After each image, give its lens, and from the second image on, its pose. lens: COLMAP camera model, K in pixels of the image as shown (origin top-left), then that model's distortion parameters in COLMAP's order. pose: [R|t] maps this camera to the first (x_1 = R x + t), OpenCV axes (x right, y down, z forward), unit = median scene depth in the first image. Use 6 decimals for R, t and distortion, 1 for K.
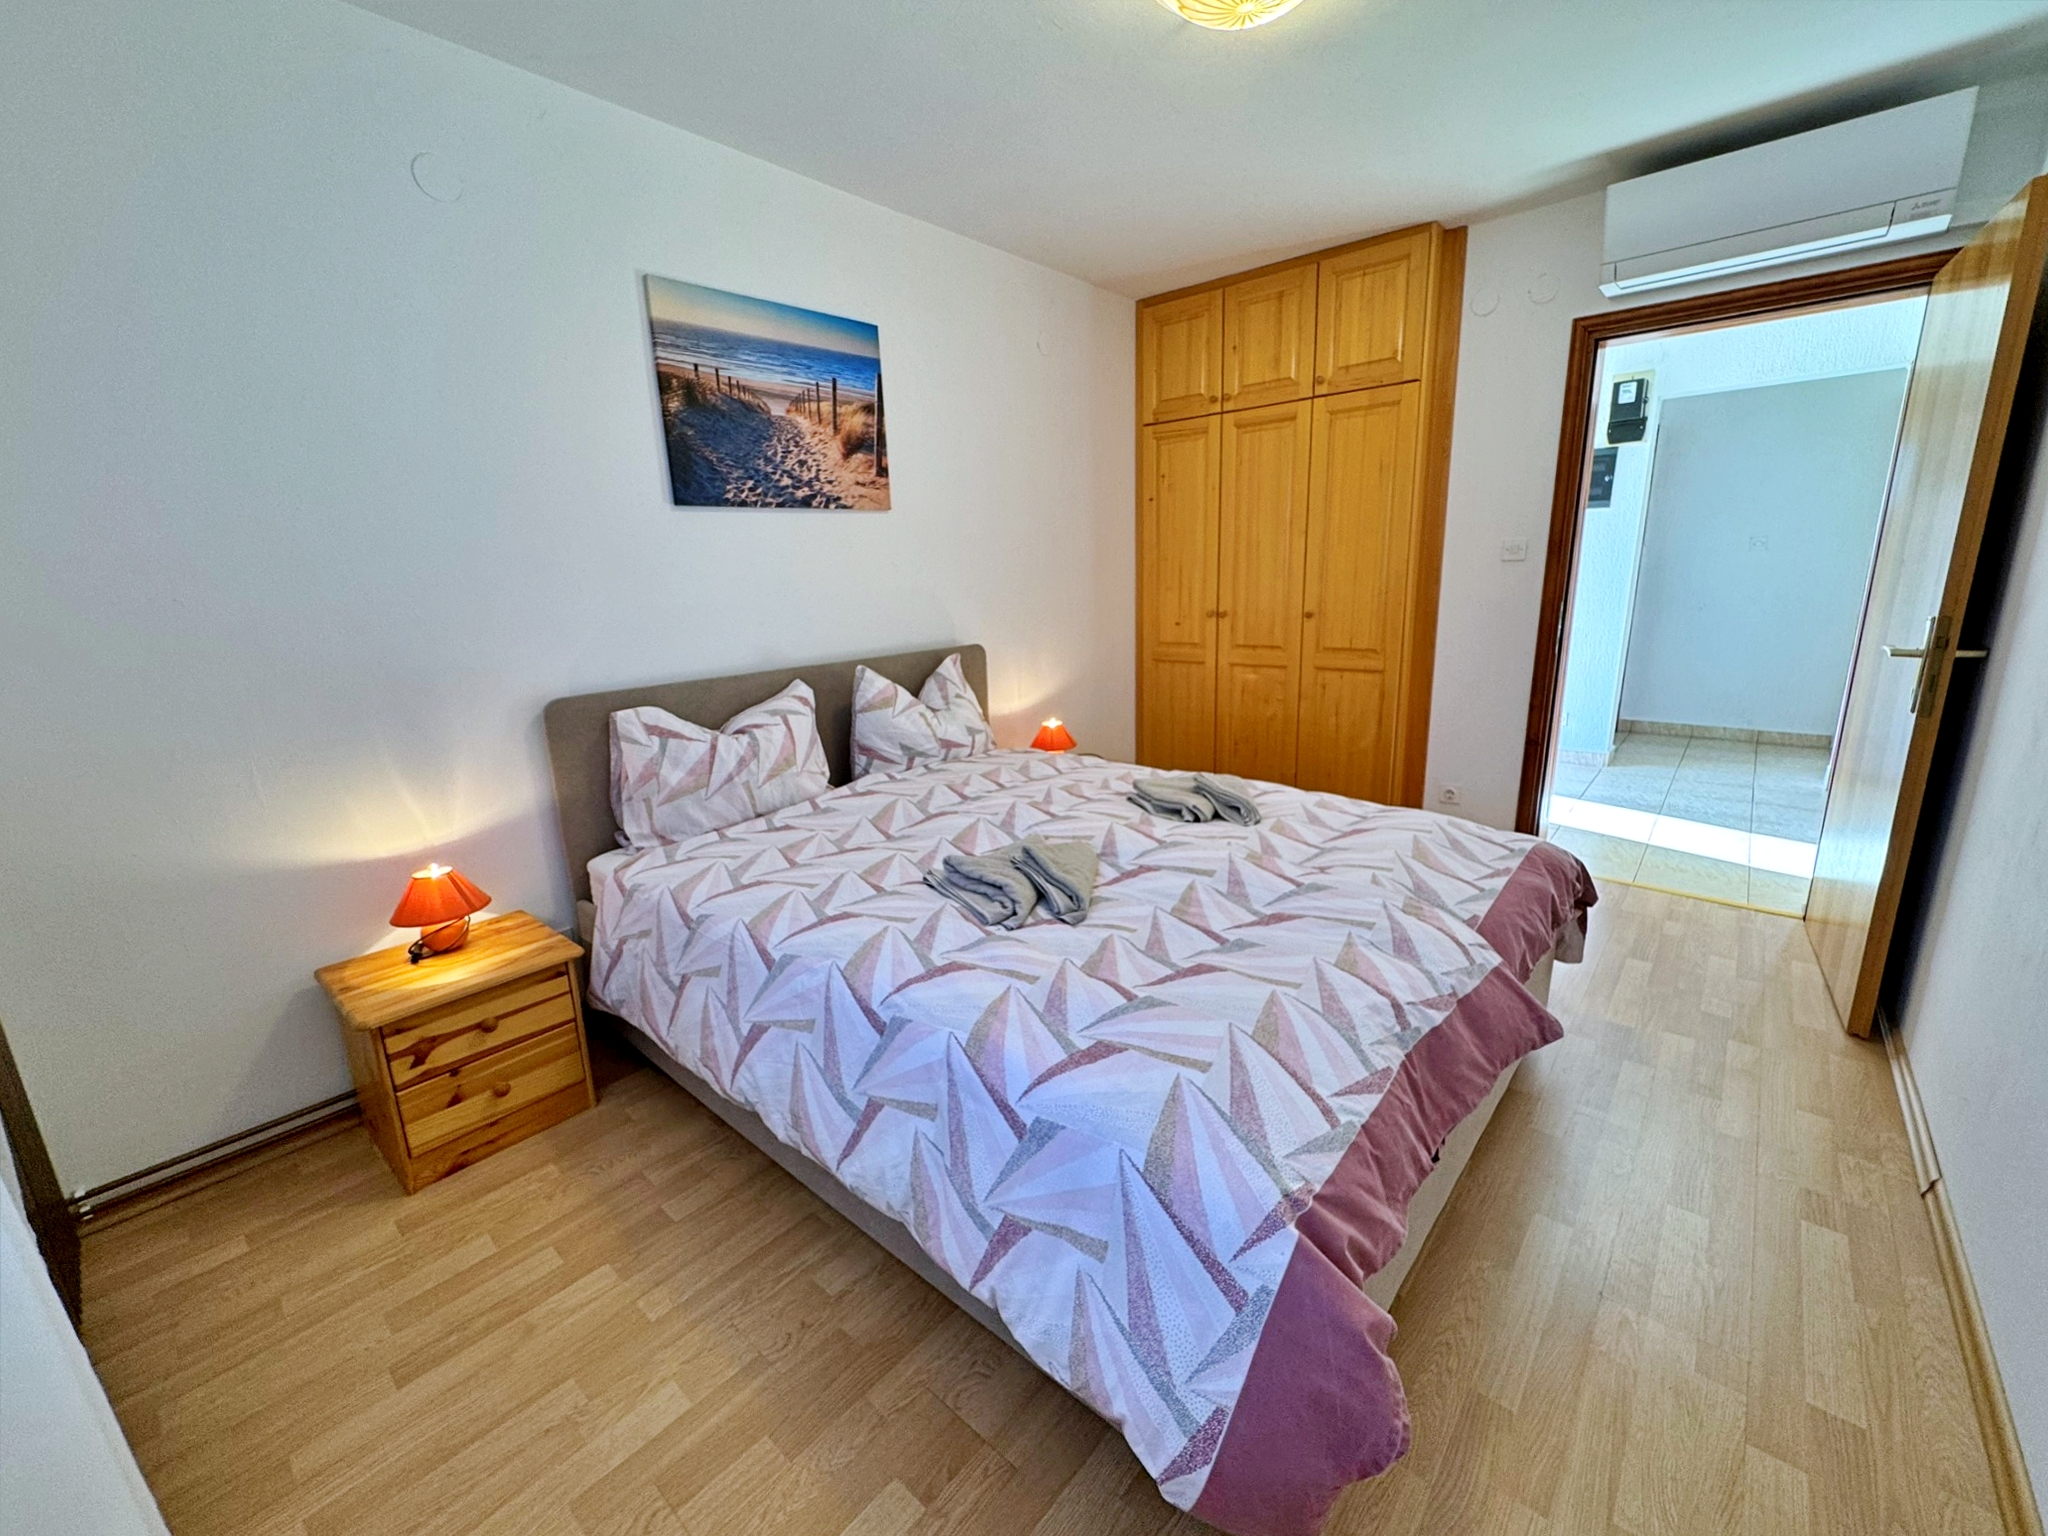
lens RADIAL K [[831.4, 0, 1022.4], [0, 831.4, 771.4], [0, 0, 1]] dist [-0.000397, 0.000205]
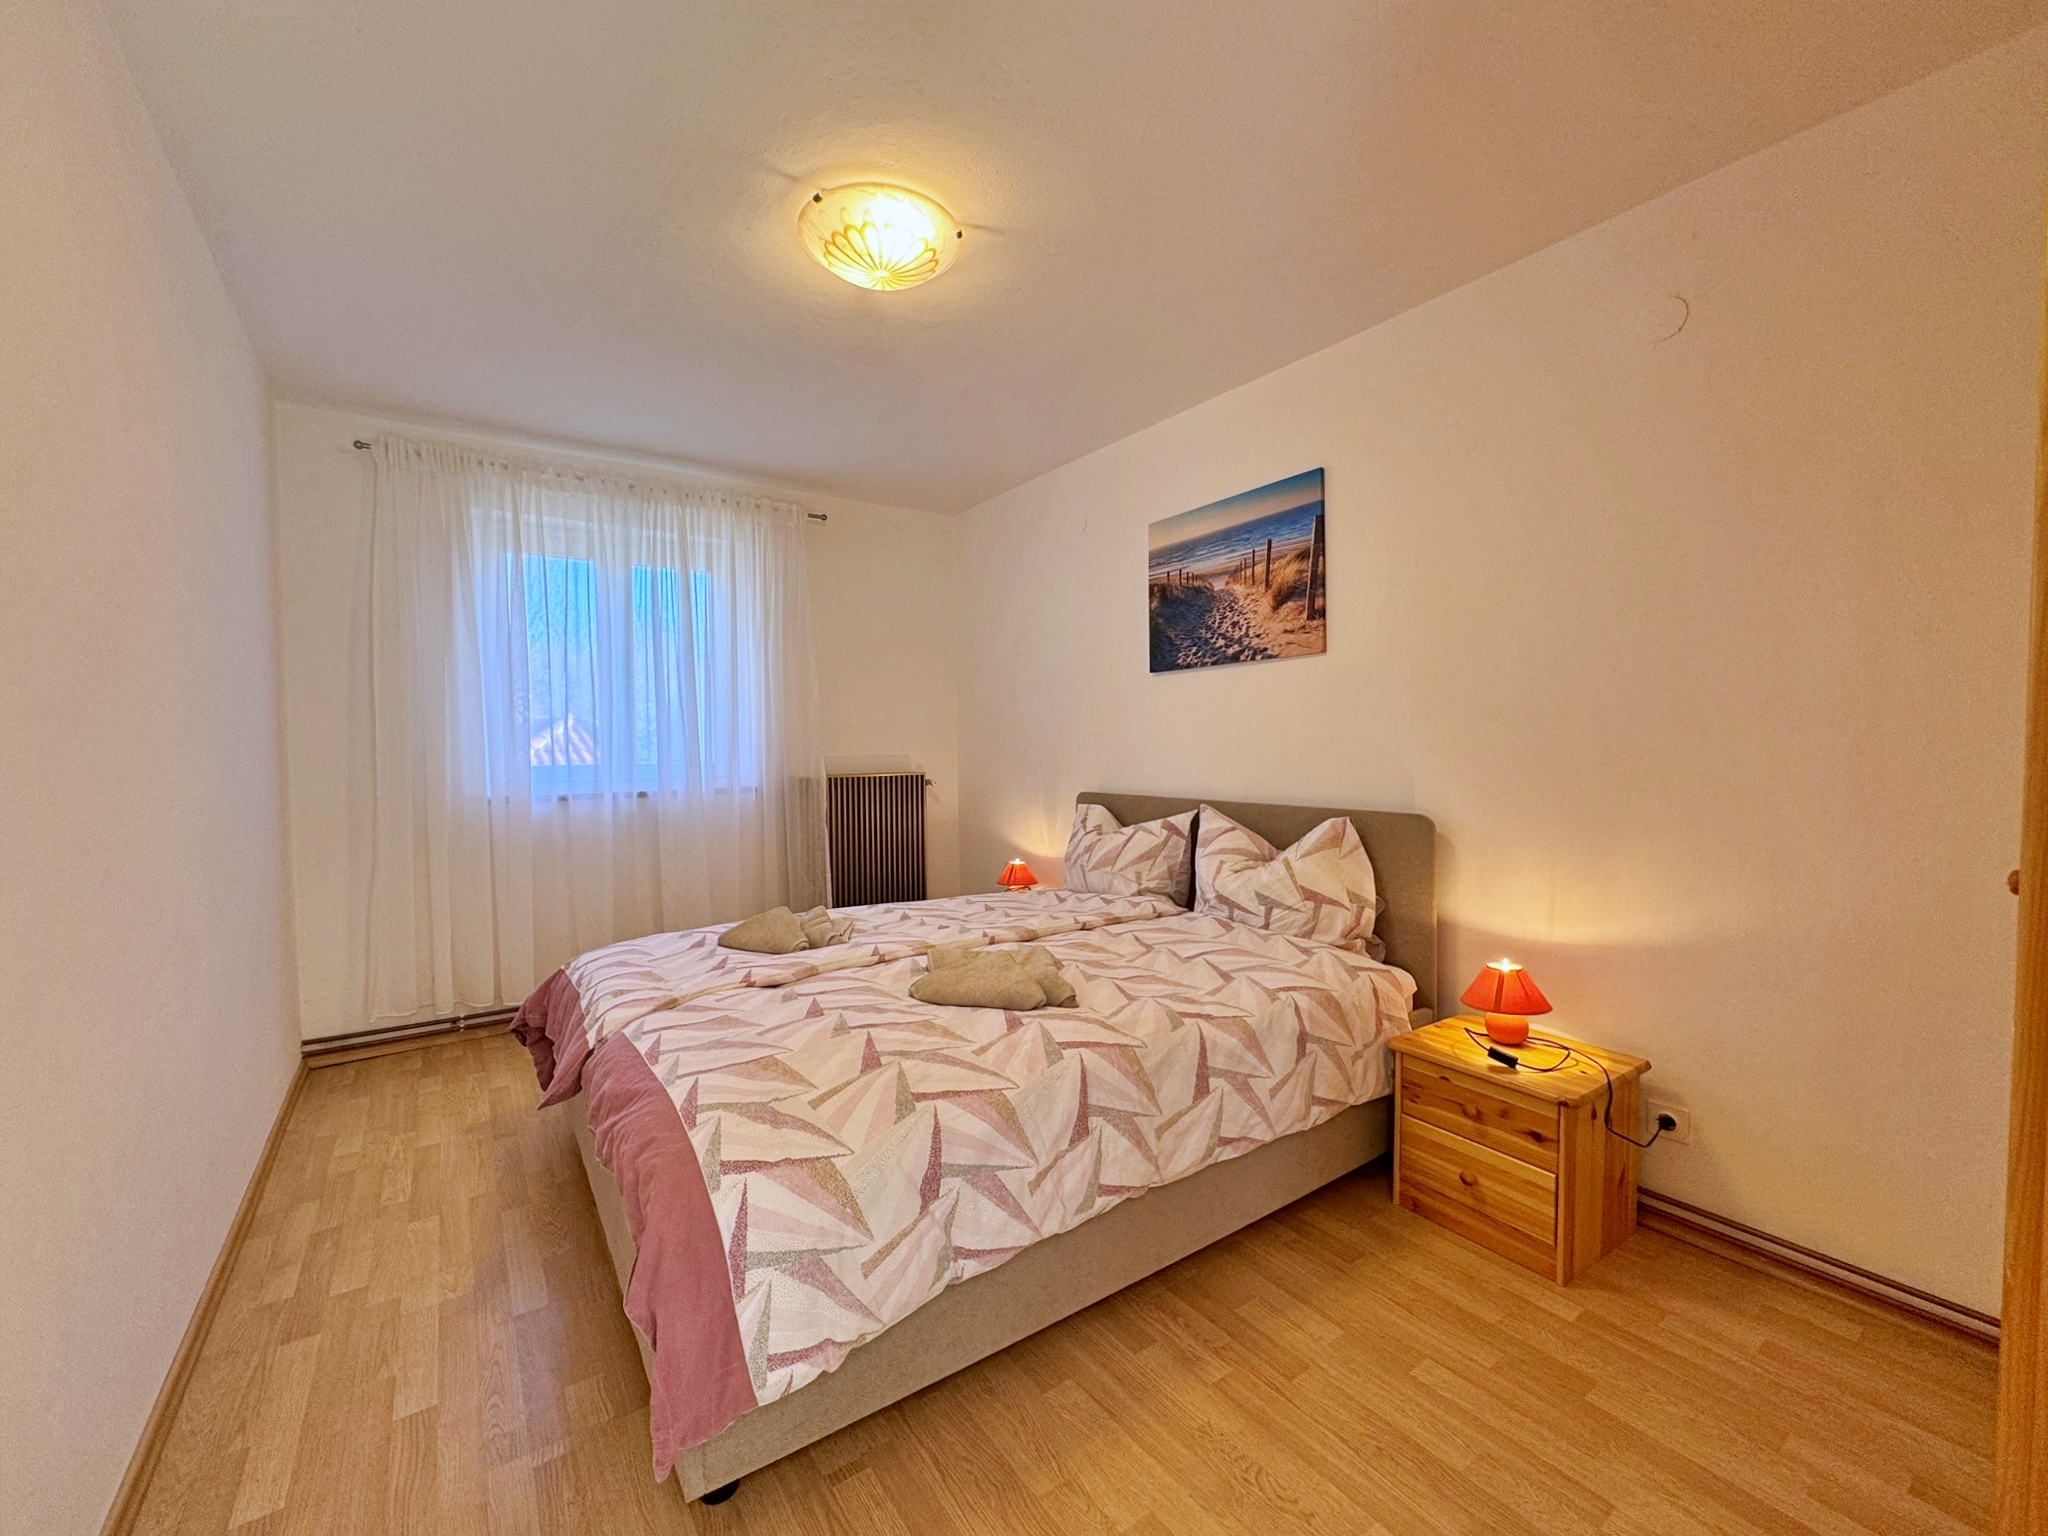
lens RADIAL K [[844.6, 0, 1018.5], [0, 844.6, 768.3], [0, 0, 1]] dist [-0.001027, -0.000305]
pose [[-0.247572, 0.077474, -0.965767, 1.041052], [-0.200758, 0.971062, 0.129362, -0.303405], [0.947842, 0.225912, -0.224855, 1.148197]]
